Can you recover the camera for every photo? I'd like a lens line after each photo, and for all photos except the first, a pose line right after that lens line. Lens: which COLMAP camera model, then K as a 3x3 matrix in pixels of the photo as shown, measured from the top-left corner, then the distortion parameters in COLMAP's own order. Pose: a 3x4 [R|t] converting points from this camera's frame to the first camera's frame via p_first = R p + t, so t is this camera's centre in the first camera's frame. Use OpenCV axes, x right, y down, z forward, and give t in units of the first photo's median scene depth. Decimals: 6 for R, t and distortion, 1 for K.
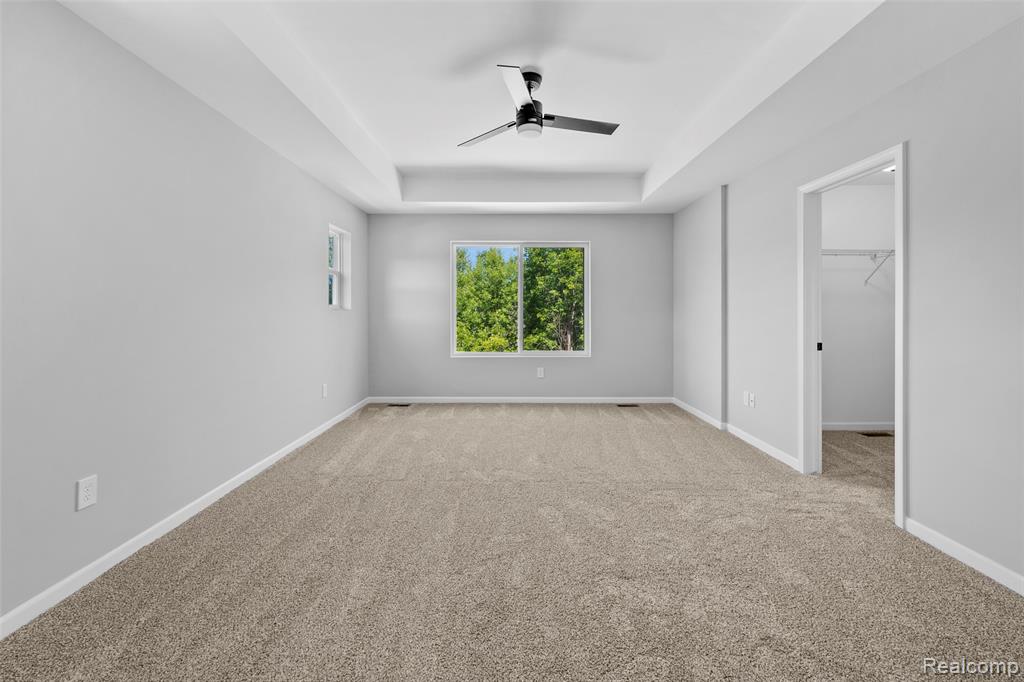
lens RADIAL K [[411.8, 0, 513.3], [0, 411.8, 311.0], [0, 0, 1]] dist [-0.003018, 0.000196]
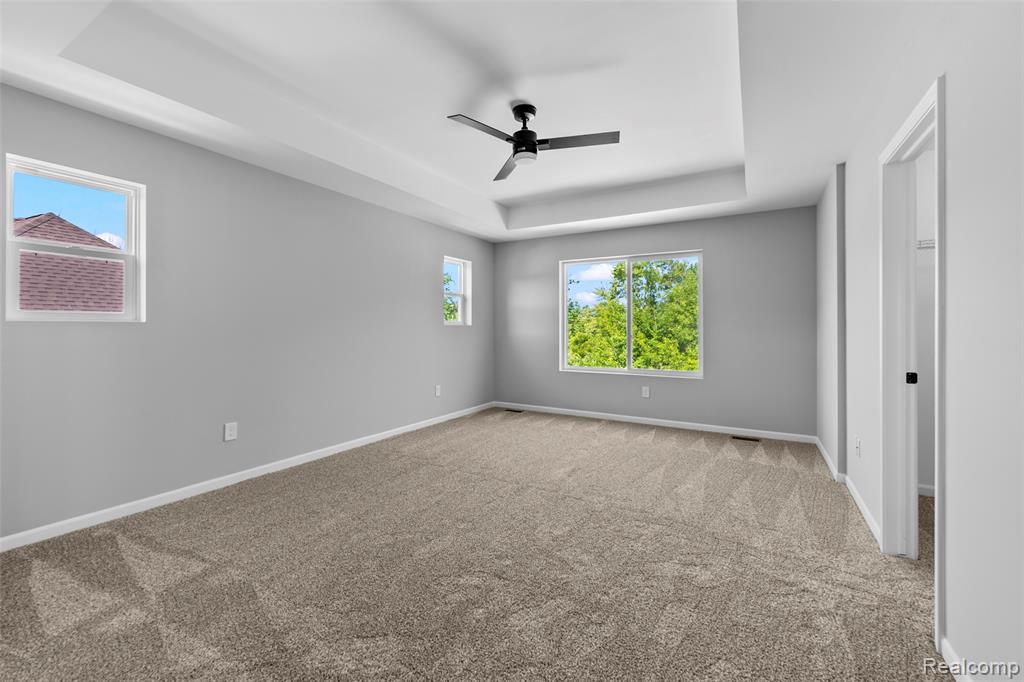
lens RADIAL K [[411.8, 0, 525.4], [0, 411.8, 325.2], [0, 0, 1]] dist [-0.003018, 0.000196]
pose [[0.871754, 0.000277, -0.489944, 0.523629], [-0.002898, 0.999985, -0.004591, 0.000857], [0.489935, 0.005422, 0.871742, 0.061924]]
